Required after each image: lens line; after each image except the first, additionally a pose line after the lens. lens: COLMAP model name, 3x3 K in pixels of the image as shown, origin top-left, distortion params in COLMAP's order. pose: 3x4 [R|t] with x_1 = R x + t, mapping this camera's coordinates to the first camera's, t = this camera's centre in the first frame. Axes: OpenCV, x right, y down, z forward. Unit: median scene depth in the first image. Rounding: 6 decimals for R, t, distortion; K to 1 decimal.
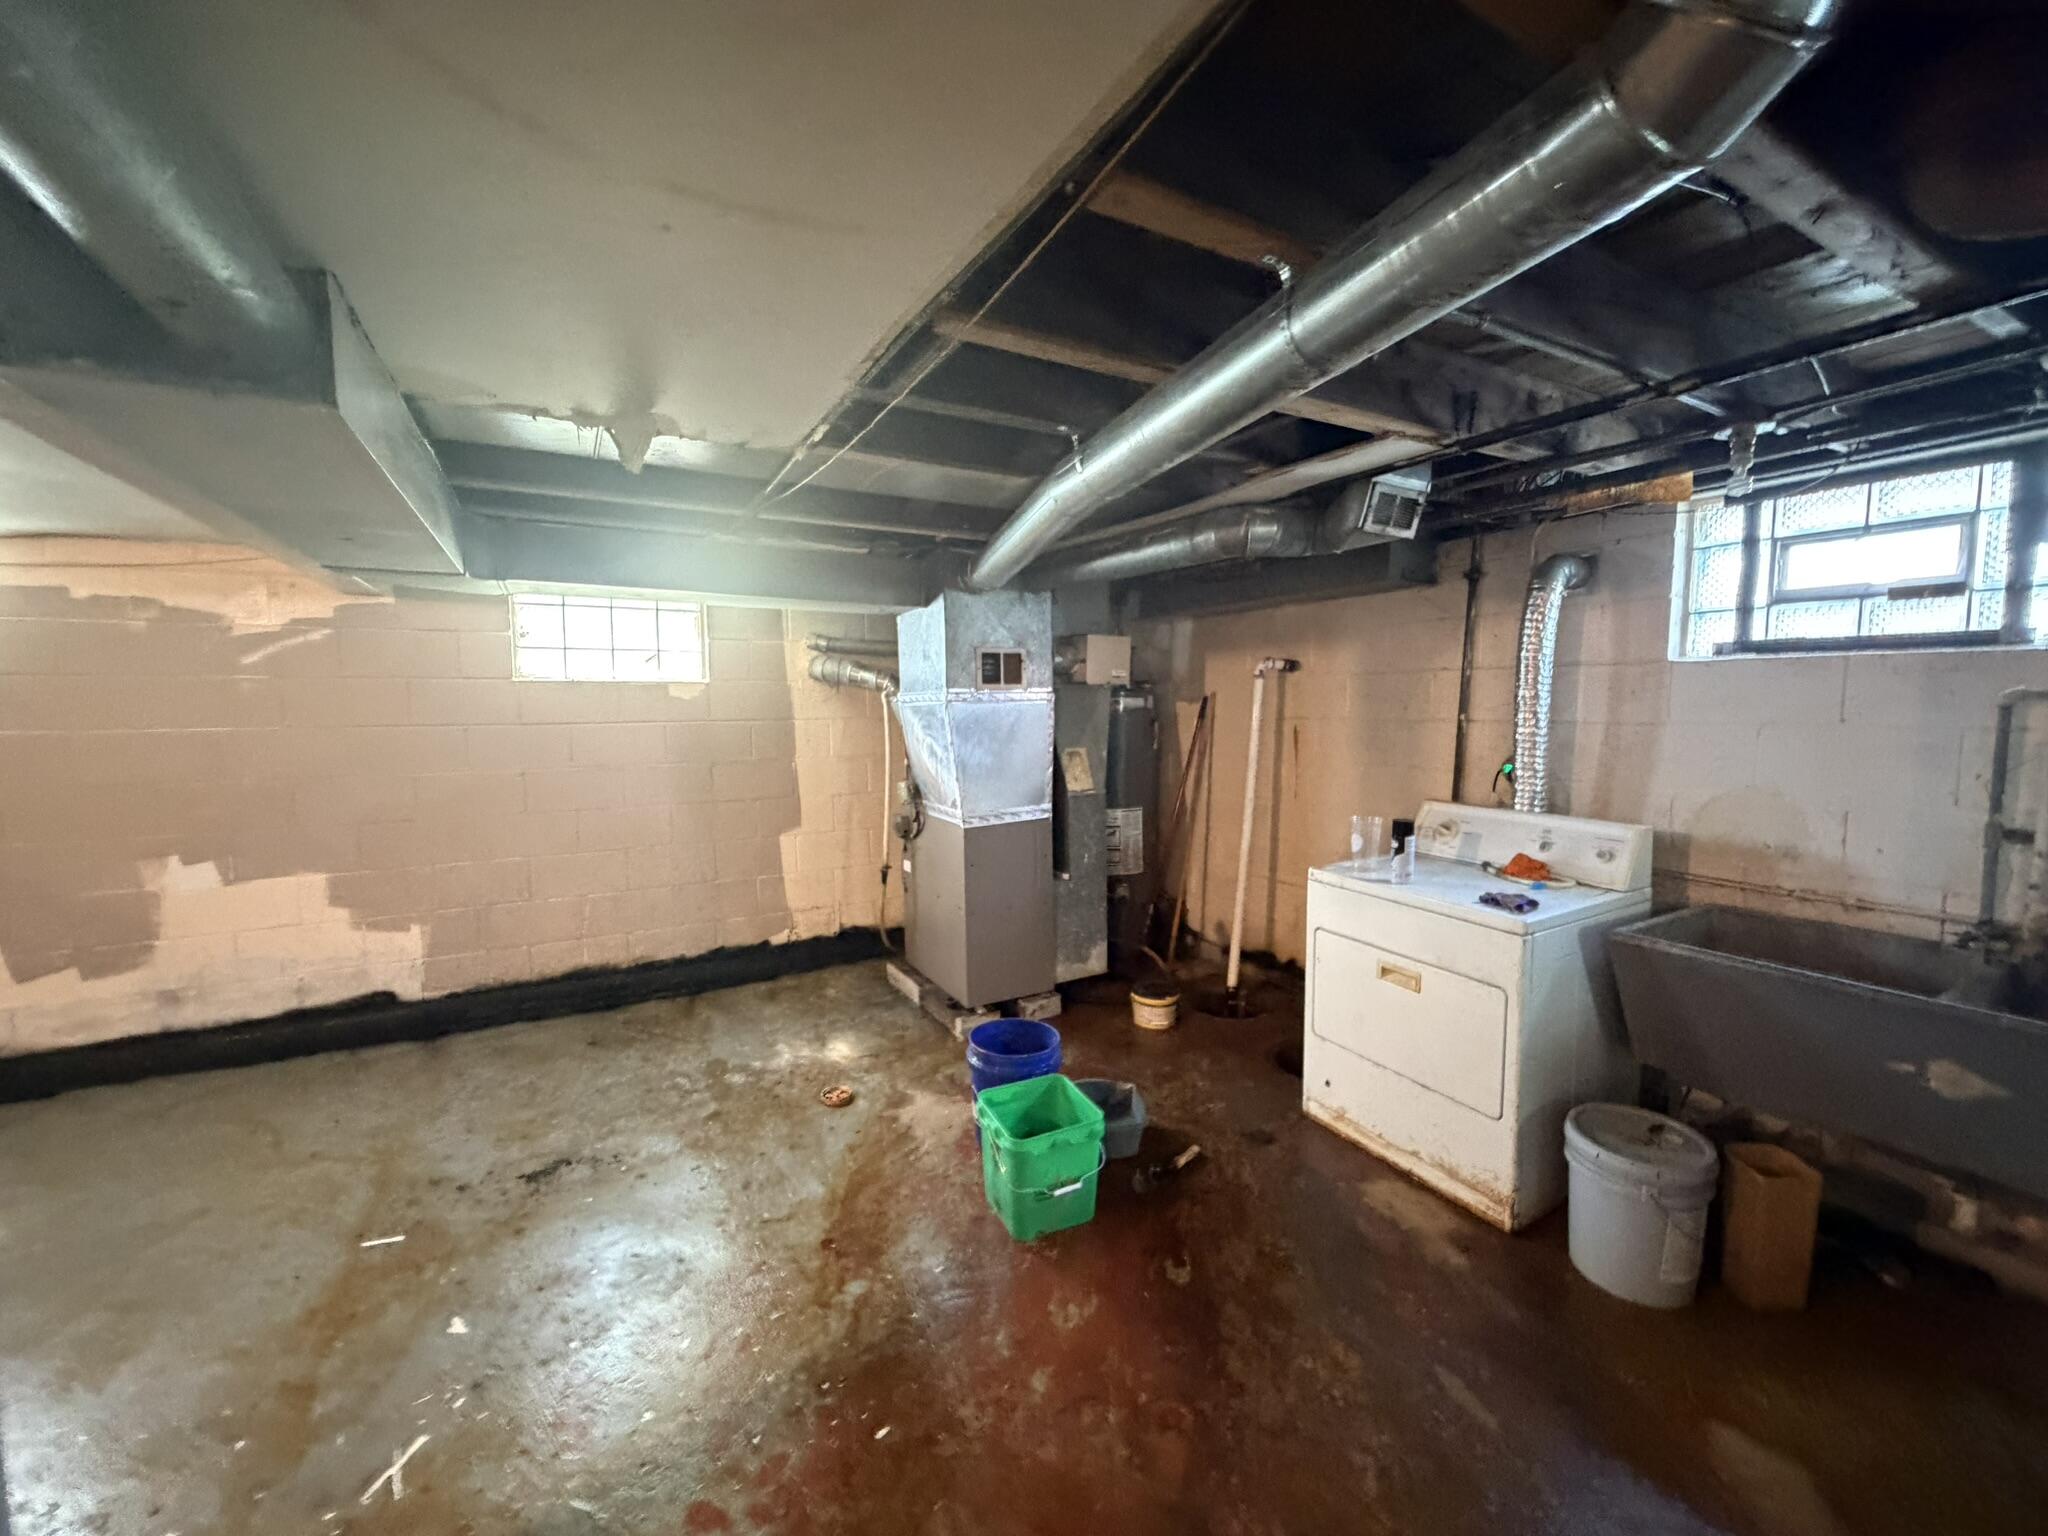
lens RADIAL K [[814.3, 0, 1018.2], [0, 814.3, 766.8], [0, 0, 1]] dist [-0.001850, 0.000069]
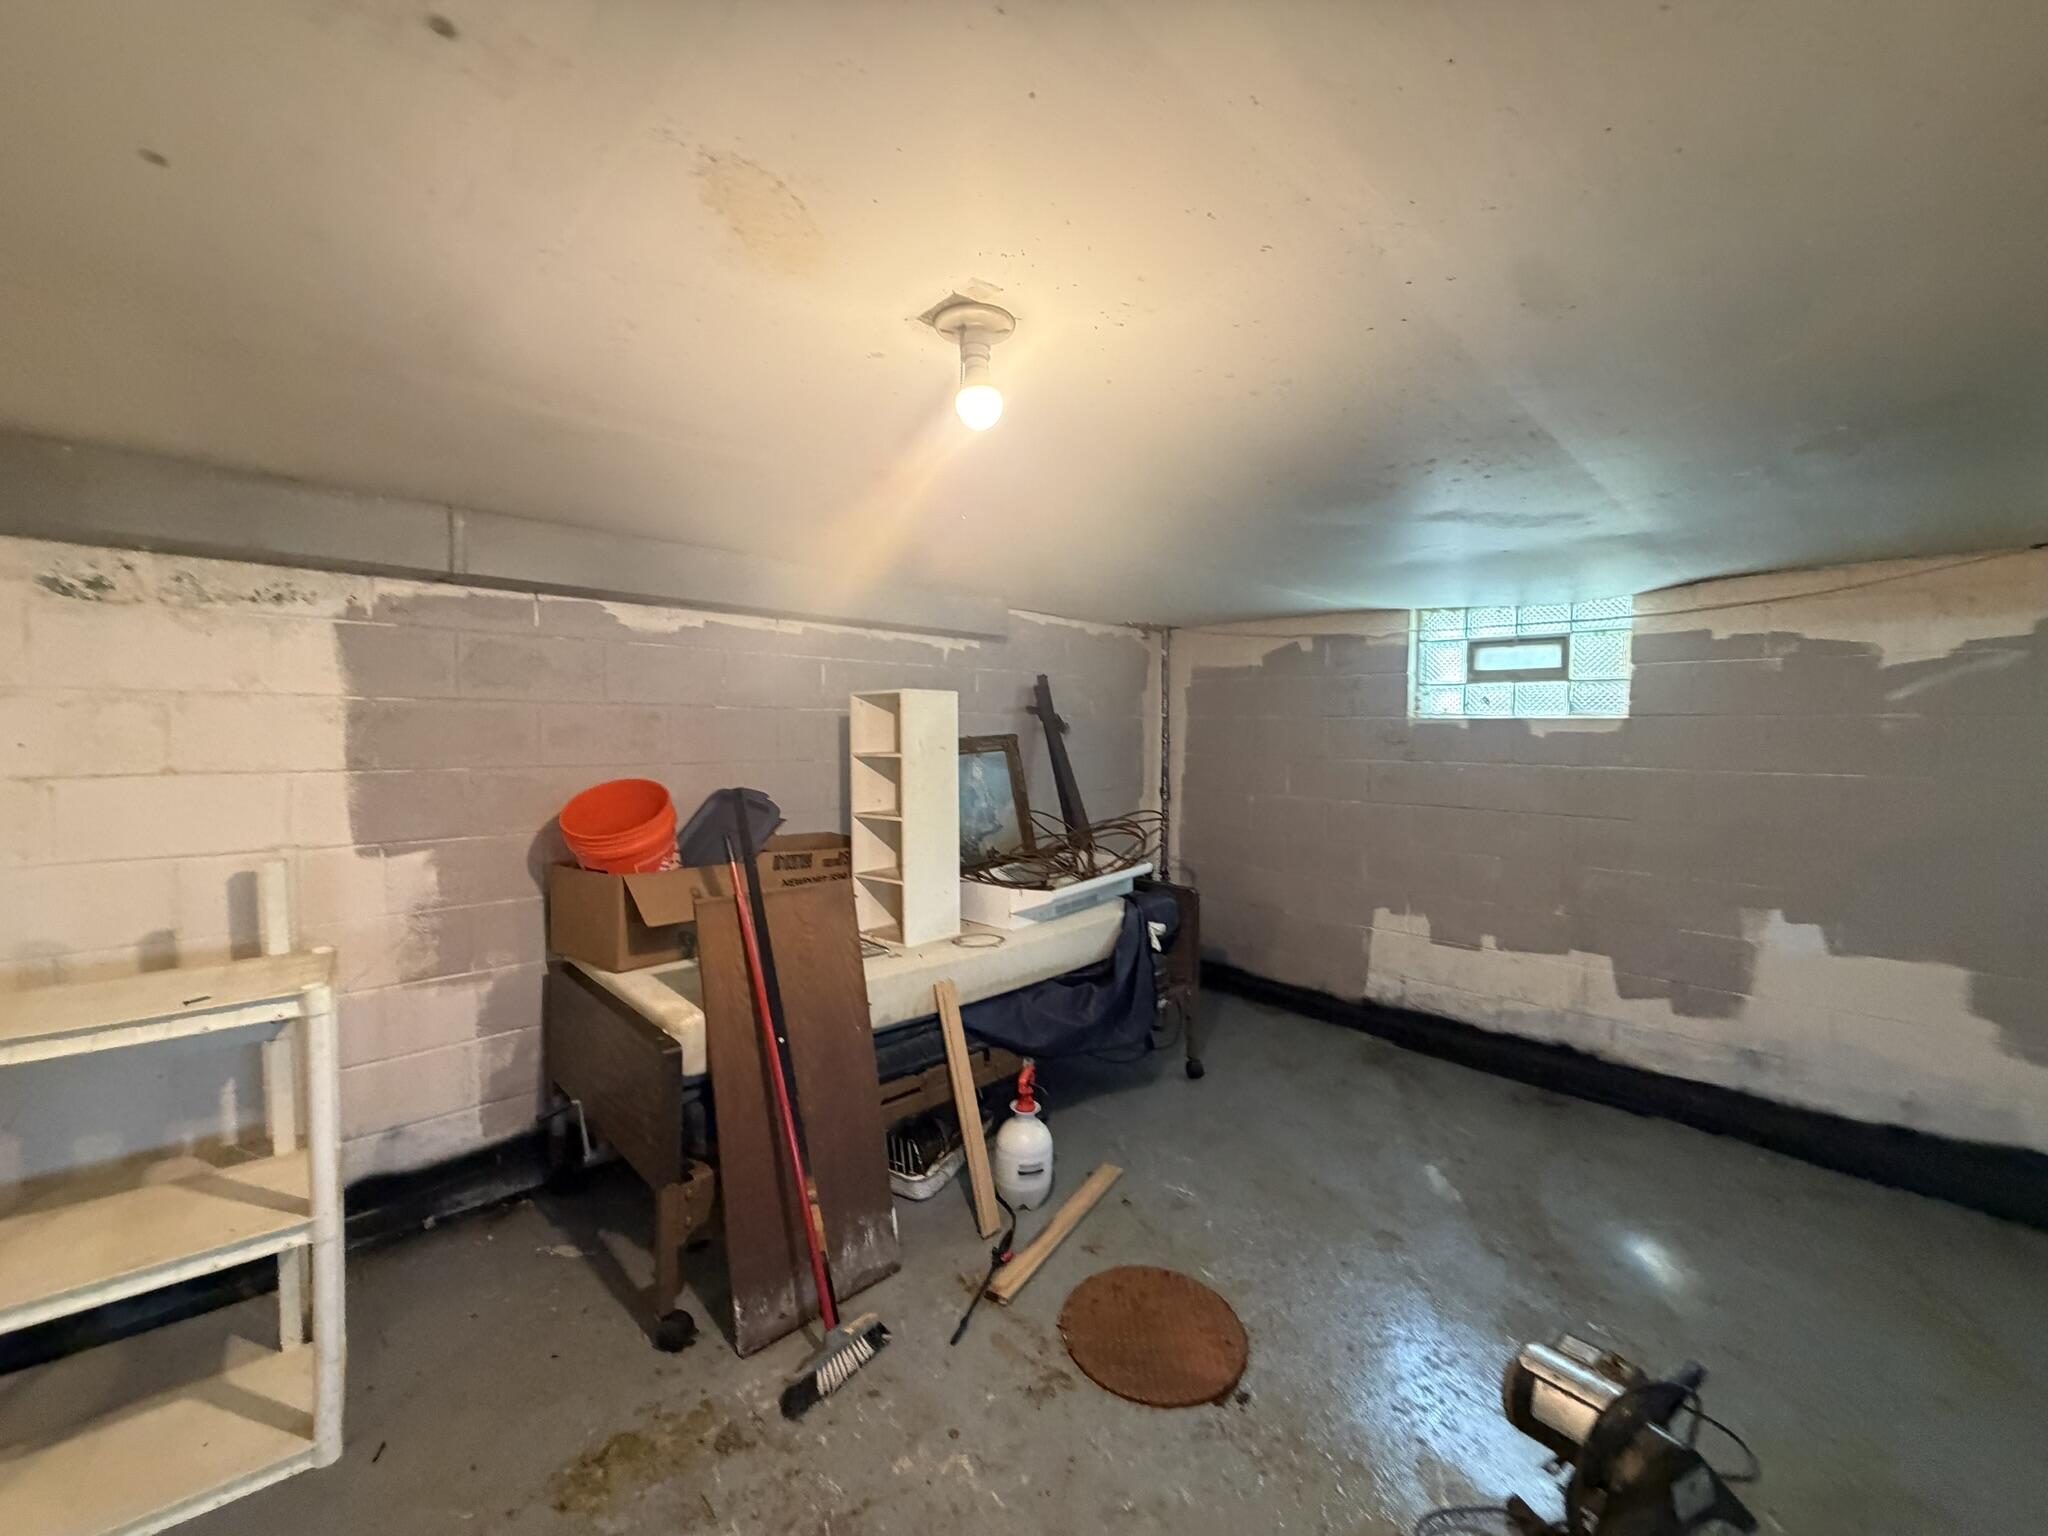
lens RADIAL K [[836.4, 0, 1016.7], [0, 836.4, 768.2], [0, 0, 1]] dist [0.000357, 0.000460]
pose [[0.260031, 0.055252, -0.964018, -0.347204], [-0.086394, 0.995689, 0.033763, -0.007707], [0.961728, 0.074506, 0.263684, -0.090453]]
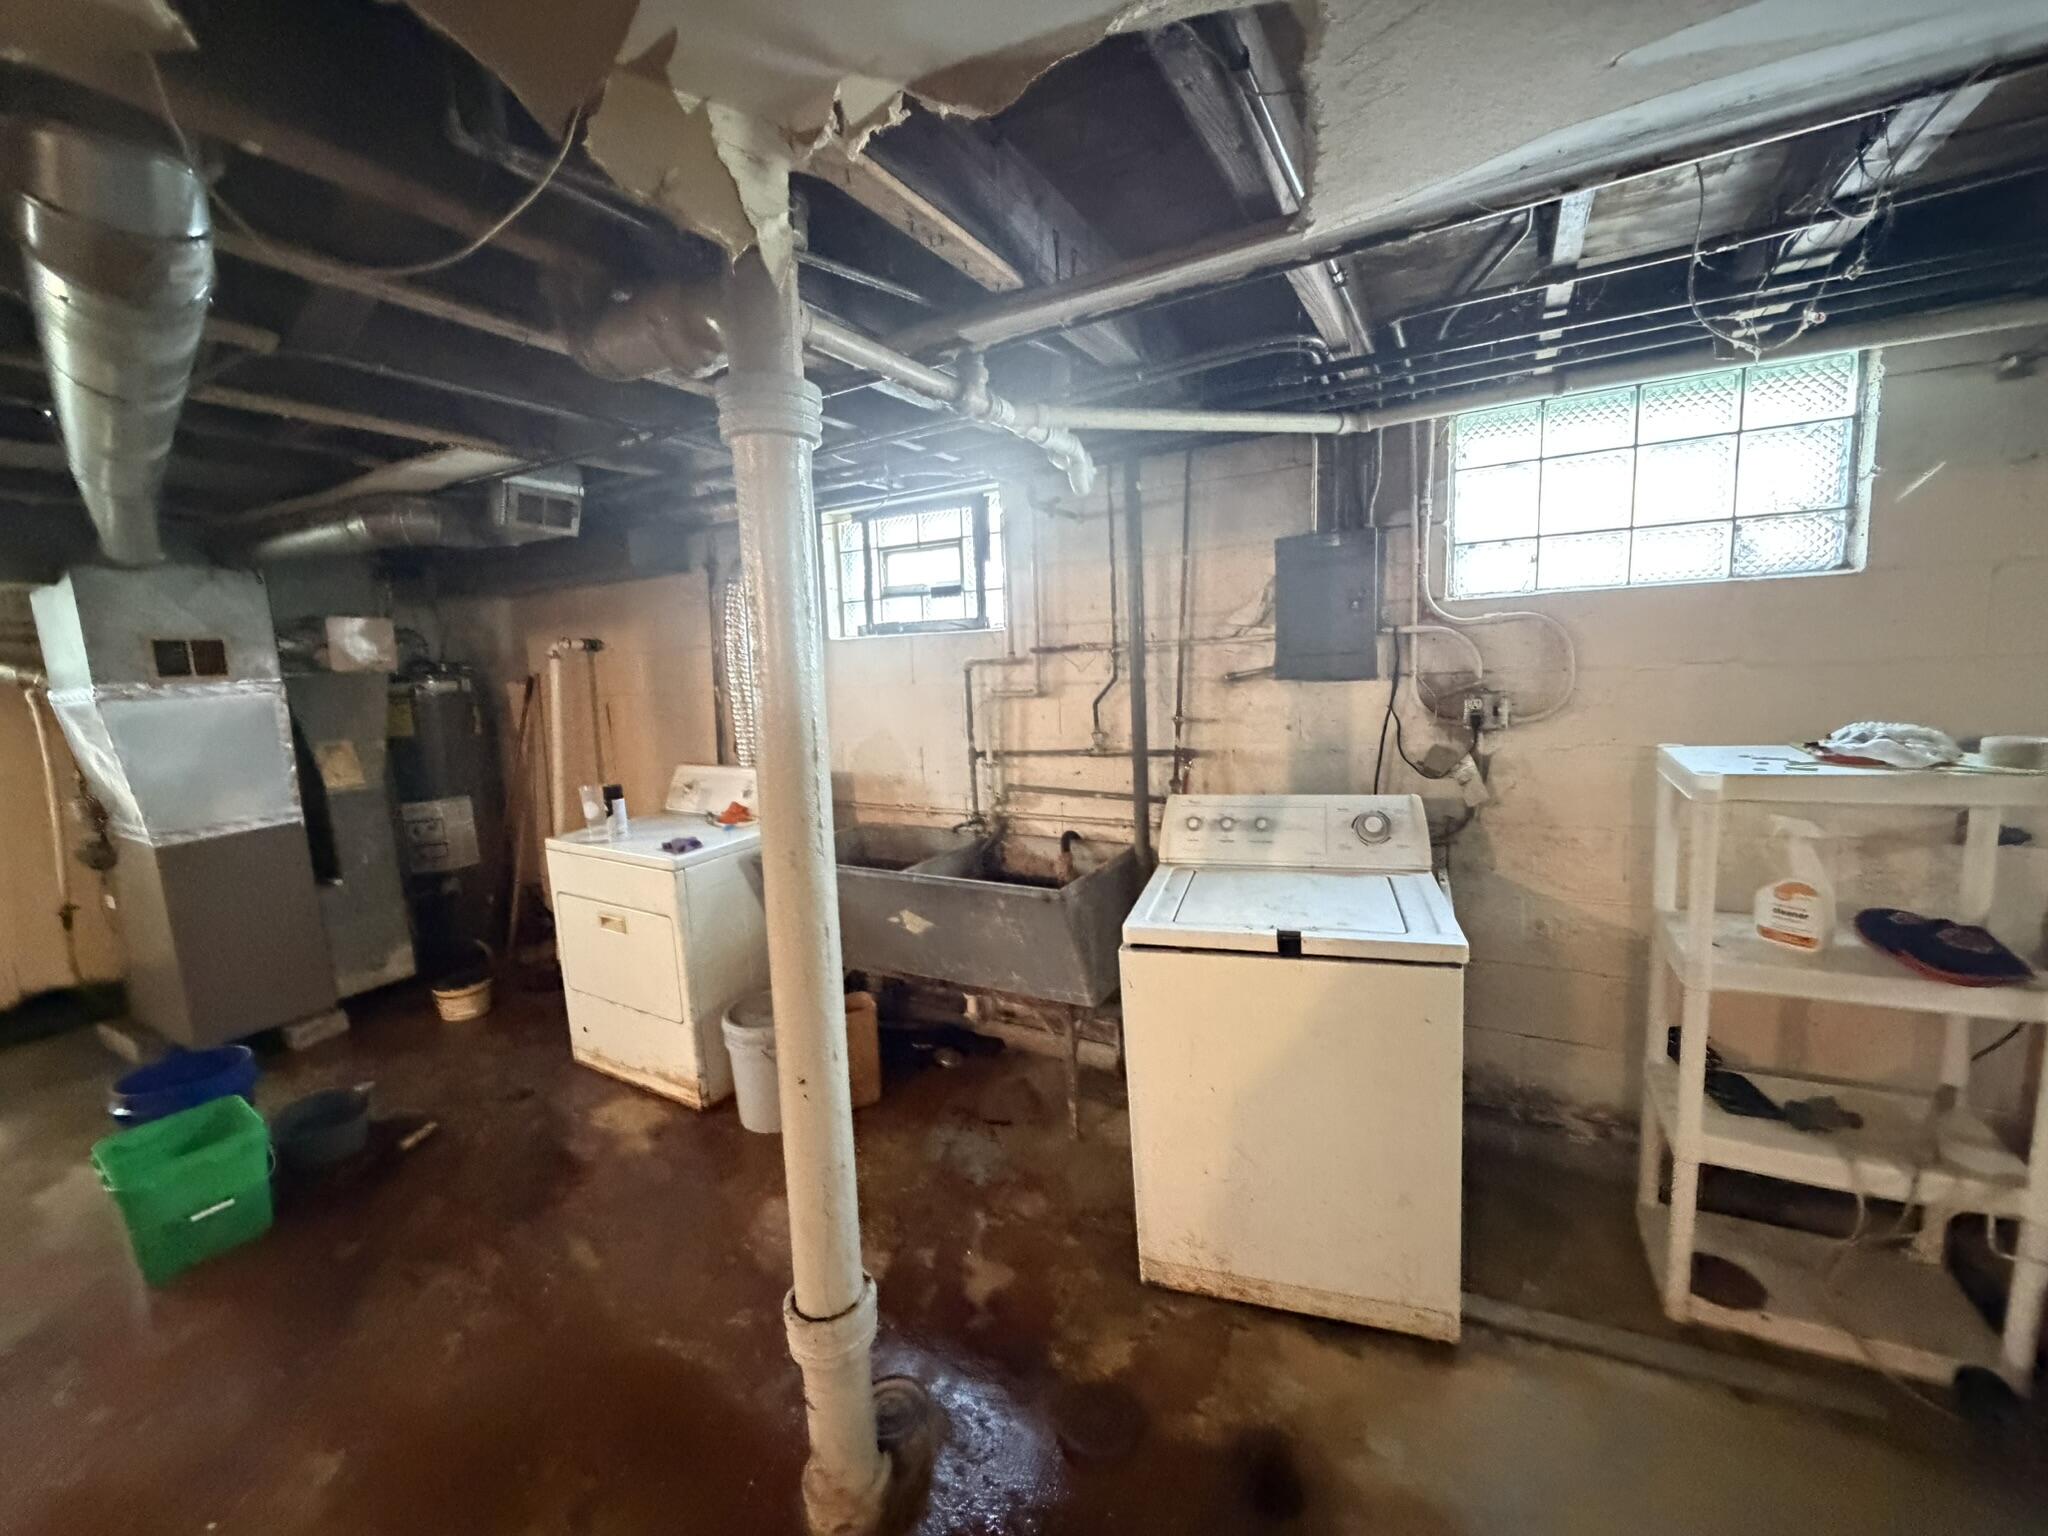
lens RADIAL K [[814.3, 0, 1018.2], [0, 814.3, 766.8], [0, 0, 1]] dist [-0.001850, 0.000069]
pose [[0.853140, -0.098831, 0.512235, 0.298363], [0.078259, 0.995026, 0.061639, 0.010342], [-0.515779, -0.012500, 0.856631, -0.207658]]
